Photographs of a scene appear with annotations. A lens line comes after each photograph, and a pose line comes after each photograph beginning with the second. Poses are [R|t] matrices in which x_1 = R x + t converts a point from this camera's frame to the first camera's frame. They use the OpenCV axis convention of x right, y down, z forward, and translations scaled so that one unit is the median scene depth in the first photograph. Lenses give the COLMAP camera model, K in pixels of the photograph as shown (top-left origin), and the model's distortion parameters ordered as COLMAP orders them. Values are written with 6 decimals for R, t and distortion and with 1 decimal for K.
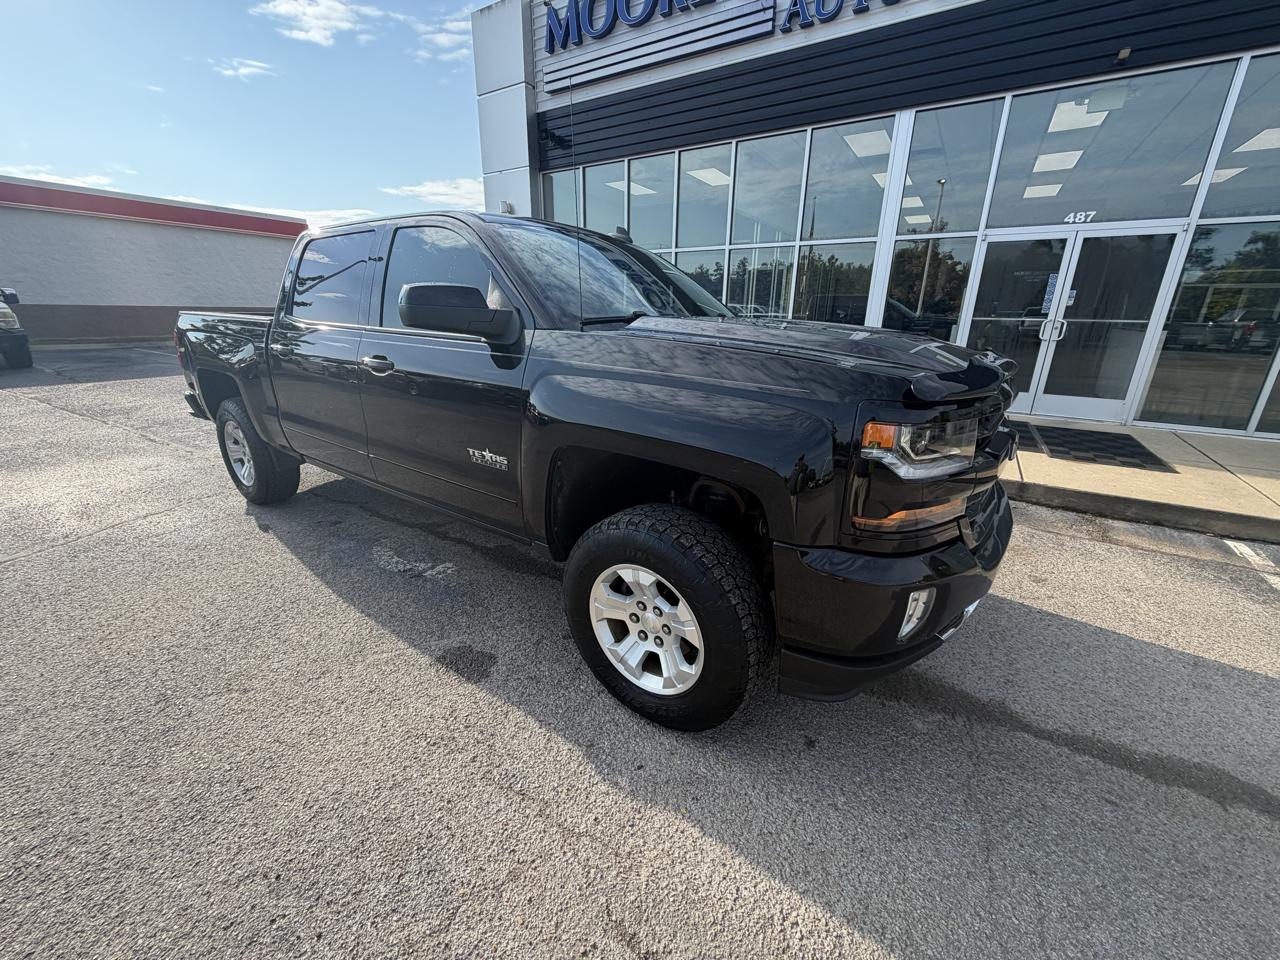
lens RADIAL K [[518.1, 0, 628.3], [0, 518.1, 482.9], [0, 0, 1]] dist [-0.002190, -0.000066]
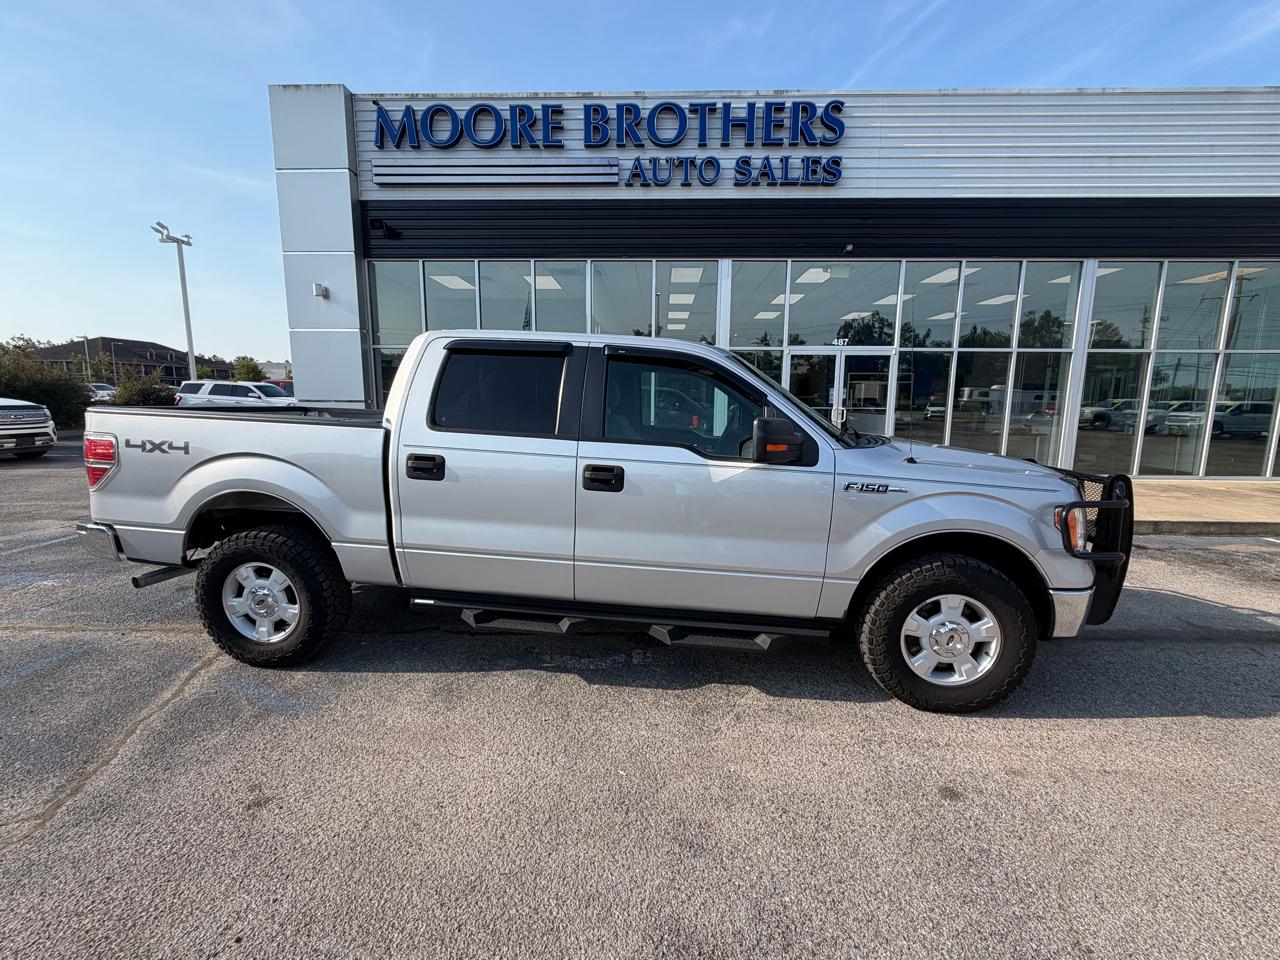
lens RADIAL K [[538.0, 0, 644.0], [0, 538.0, 477.2], [0, 0, 1]] dist [-0.002063, -0.000163]
pose [[0.852380, -0.078679, 0.516970, -0.337256], [0.168459, 0.977228, -0.129027, -0.020262], [-0.495045, 0.197068, 0.846223, 0.031655]]
